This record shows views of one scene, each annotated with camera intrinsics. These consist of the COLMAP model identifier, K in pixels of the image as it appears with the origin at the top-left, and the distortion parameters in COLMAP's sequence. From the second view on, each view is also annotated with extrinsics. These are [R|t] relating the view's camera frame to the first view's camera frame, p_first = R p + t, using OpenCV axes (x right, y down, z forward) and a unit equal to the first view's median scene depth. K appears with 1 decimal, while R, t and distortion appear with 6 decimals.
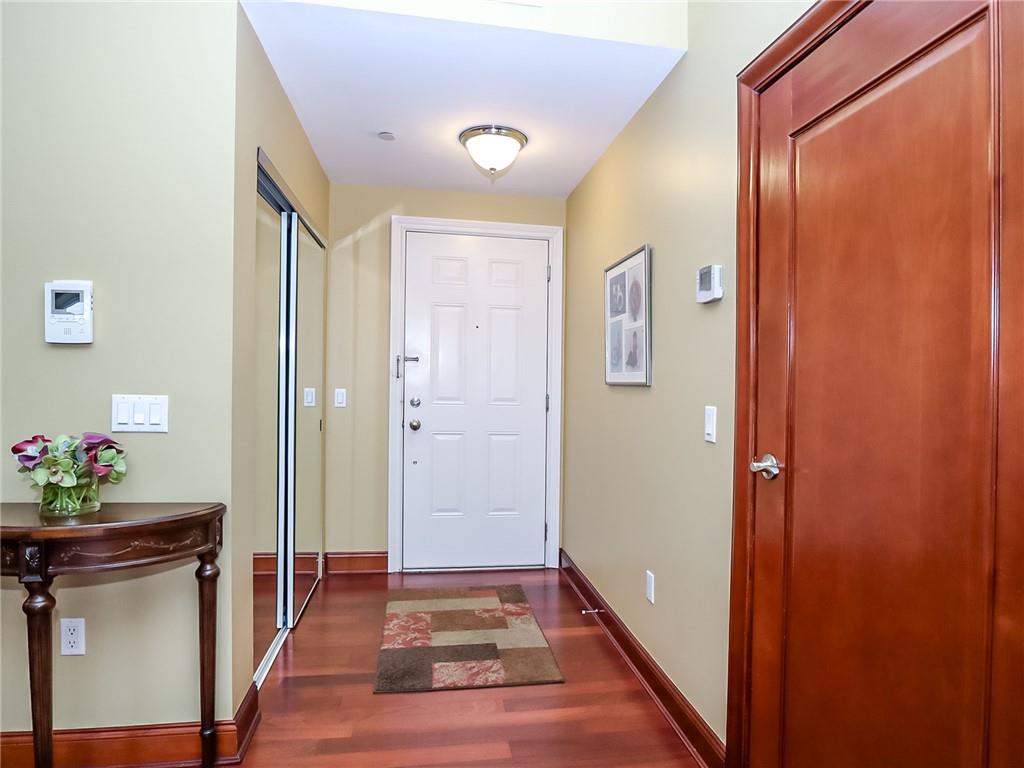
lens RADIAL K [[596.7, 0, 515.7], [0, 596.7, 386.6], [0, 0, 1]] dist [-0.005343, -0.000514]
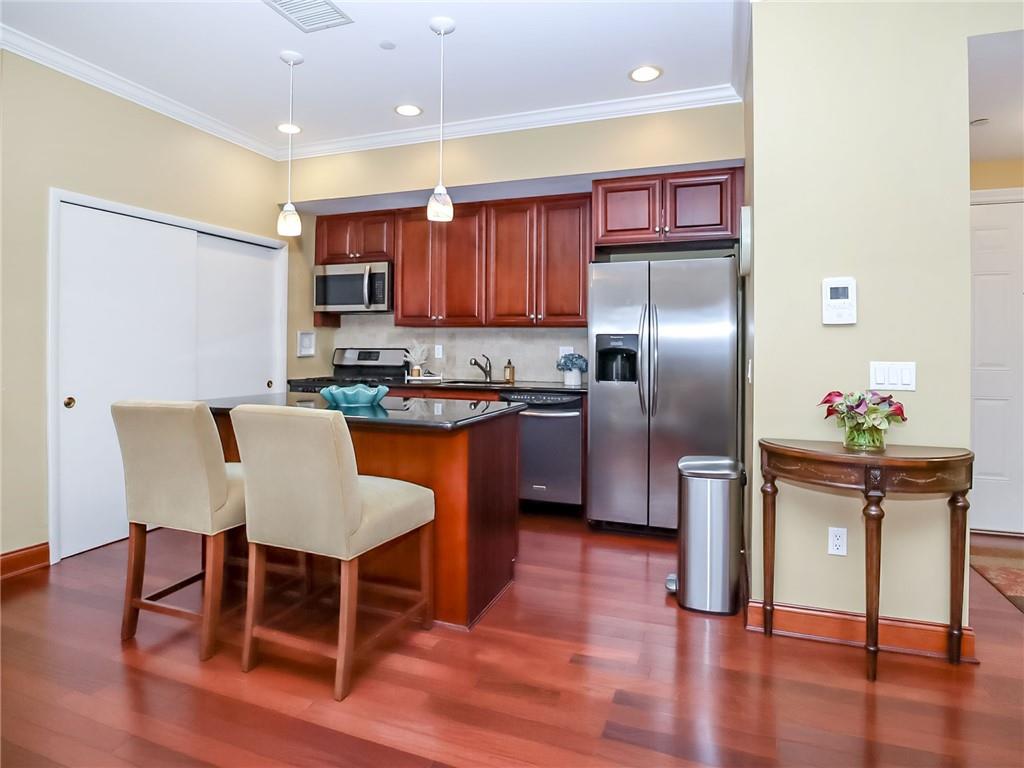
lens RADIAL K [[574.0, 0, 510.0], [0, 574.0, 342.5], [0, 0, 1]] dist [-0.030179, -0.000656]
pose [[0.870418, -0.021370, -0.491849, -0.761593], [0.012330, 0.999690, -0.021616, -0.012014], [0.492159, 0.012751, 0.870412, -0.497572]]
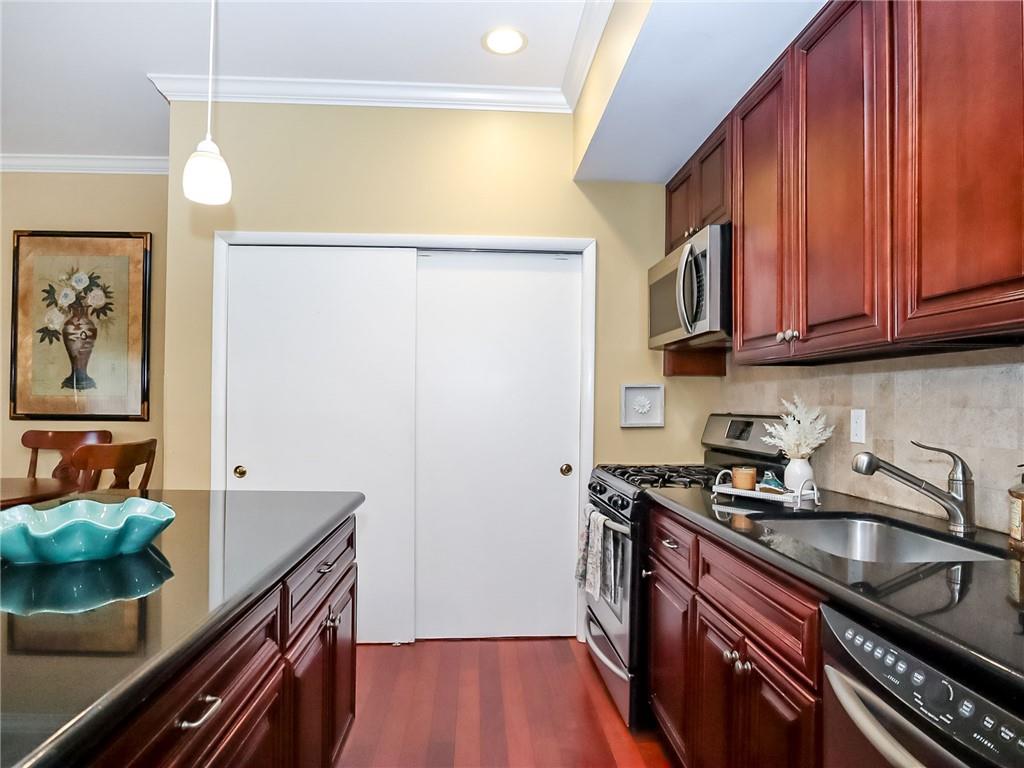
lens RADIAL K [[596.7, 0, 515.7], [0, 596.7, 386.6], [0, 0, 1]] dist [-0.005343, -0.000514]
pose [[-0.098305, -0.050720, -0.993863, -1.267279], [-0.015257, 0.998660, -0.049456, -0.040154], [0.995039, 0.010302, -0.098947, 1.201693]]
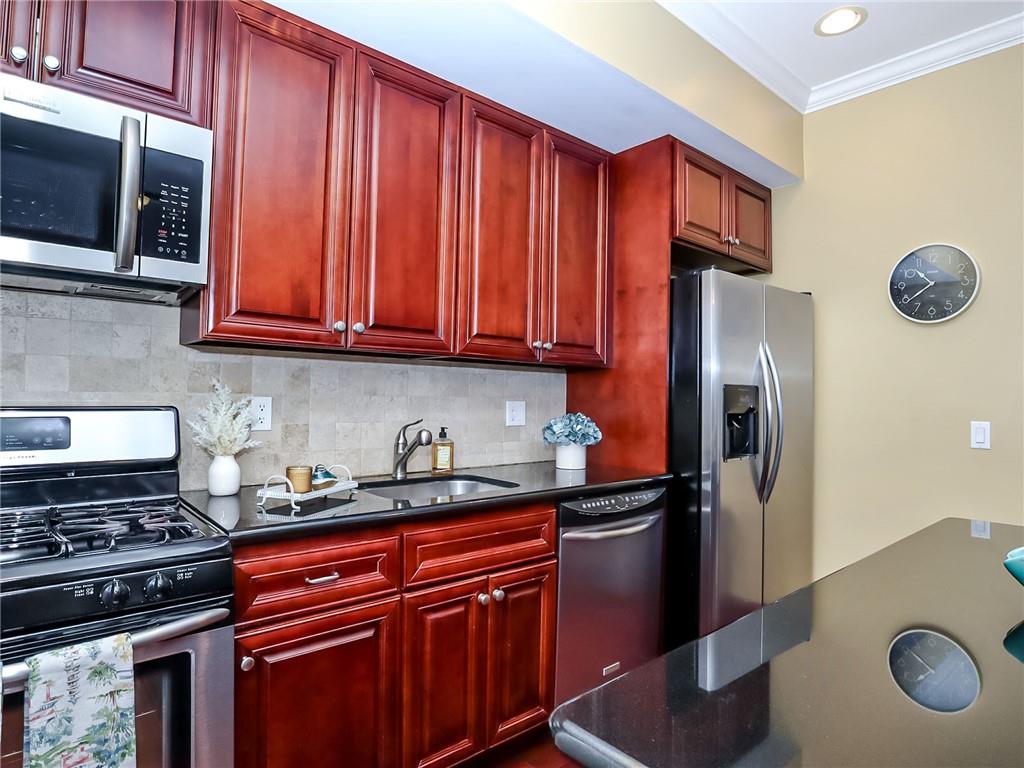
lens RADIAL K [[596.7, 0, 515.7], [0, 596.7, 386.6], [0, 0, 1]] dist [-0.005343, -0.000514]
pose [[0.850715, -0.001354, 0.525626, -2.582269], [0.004775, 0.999975, -0.005152, -0.073359], [-0.525606, 0.006893, 0.850700, 0.546642]]
